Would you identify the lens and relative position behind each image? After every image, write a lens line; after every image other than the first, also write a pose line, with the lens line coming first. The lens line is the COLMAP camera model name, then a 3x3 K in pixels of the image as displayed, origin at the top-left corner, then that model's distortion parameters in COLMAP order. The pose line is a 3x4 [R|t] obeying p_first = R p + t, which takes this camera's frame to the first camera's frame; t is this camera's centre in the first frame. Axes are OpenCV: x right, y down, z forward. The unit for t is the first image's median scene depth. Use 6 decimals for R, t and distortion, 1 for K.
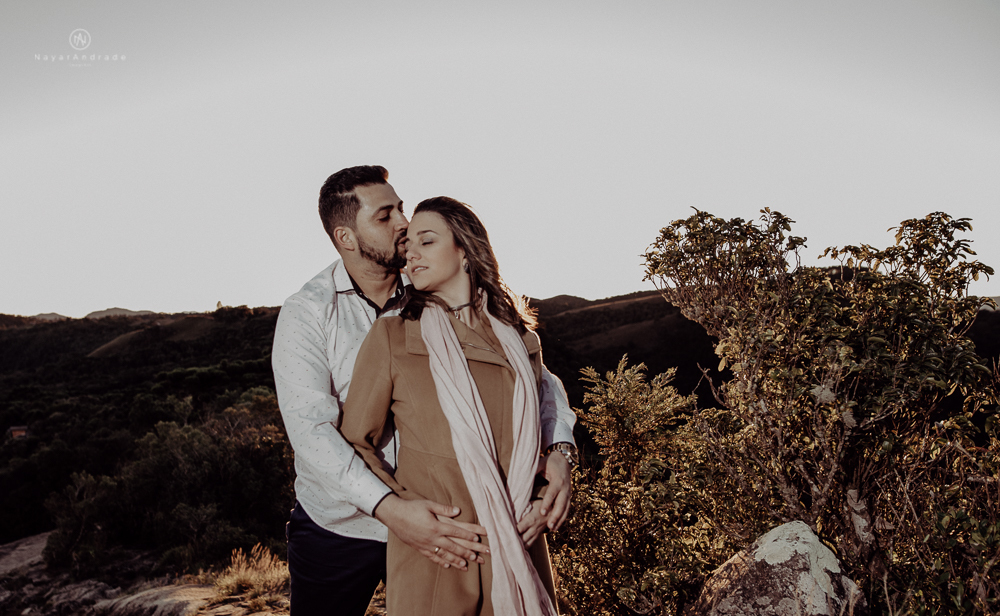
lens RADIAL K [[816.6, 0, 396.7], [0, 816.6, 370.3], [0, 0, 1]] dist [-0.014244, 0.004202]
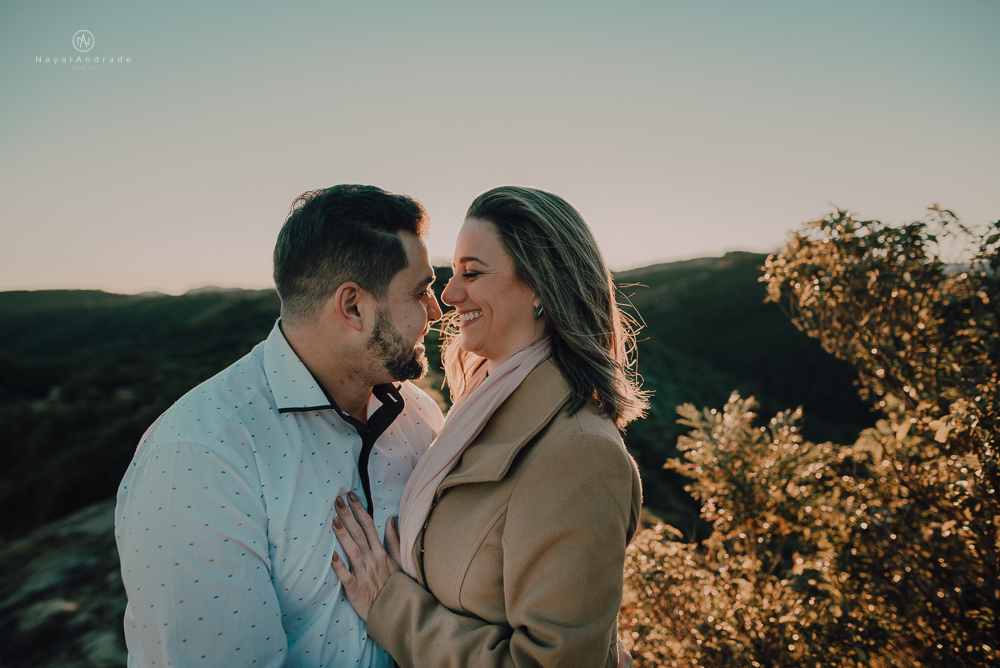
lens RADIAL K [[685.9, 0, 500.0], [0, 685.9, 334.0], [0, 0, 1]] dist [-0.051414, 0.043733]
pose [[0.997200, -0.024788, 0.070556, 0.001434], [0.024482, 0.999687, 0.005208, -0.011313], [-0.070663, -0.003466, 0.997494, 0.049652]]
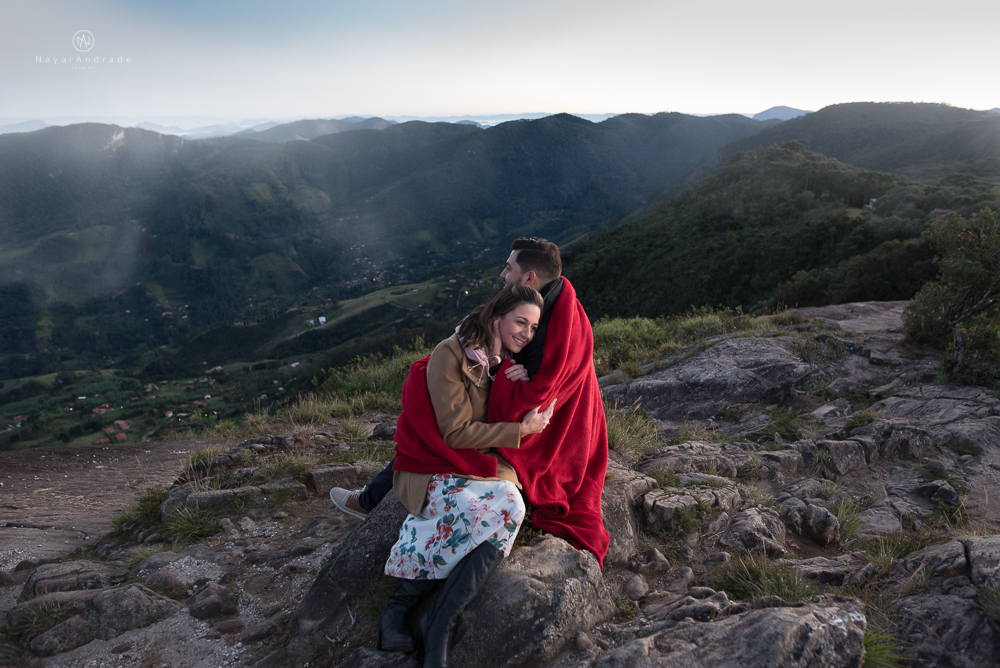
lens RADIAL K [[685.9, 0, 500.0], [0, 685.9, 334.0], [0, 0, 1]] dist [-0.051414, 0.043733]
pose [[0.524433, 0.280327, -0.803982, -0.166907], [-0.068493, 0.955077, 0.288333, 0.102151], [0.848692, -0.096145, 0.520075, 0.433227]]
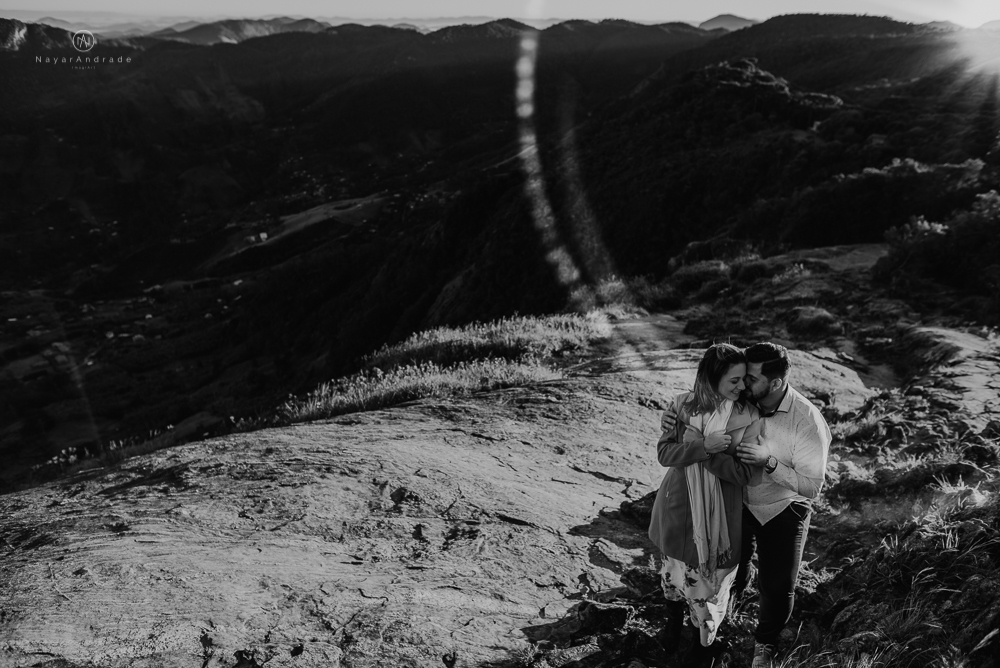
lens RADIAL K [[685.9, 0, 500.0], [0, 685.9, 334.0], [0, 0, 1]] dist [-0.051414, 0.043733]
pose [[0.590093, 0.368891, -0.718130, 0.050169], [-0.087146, 0.913413, 0.397595, -0.064724], [0.802618, -0.172036, 0.571146, -0.152973]]
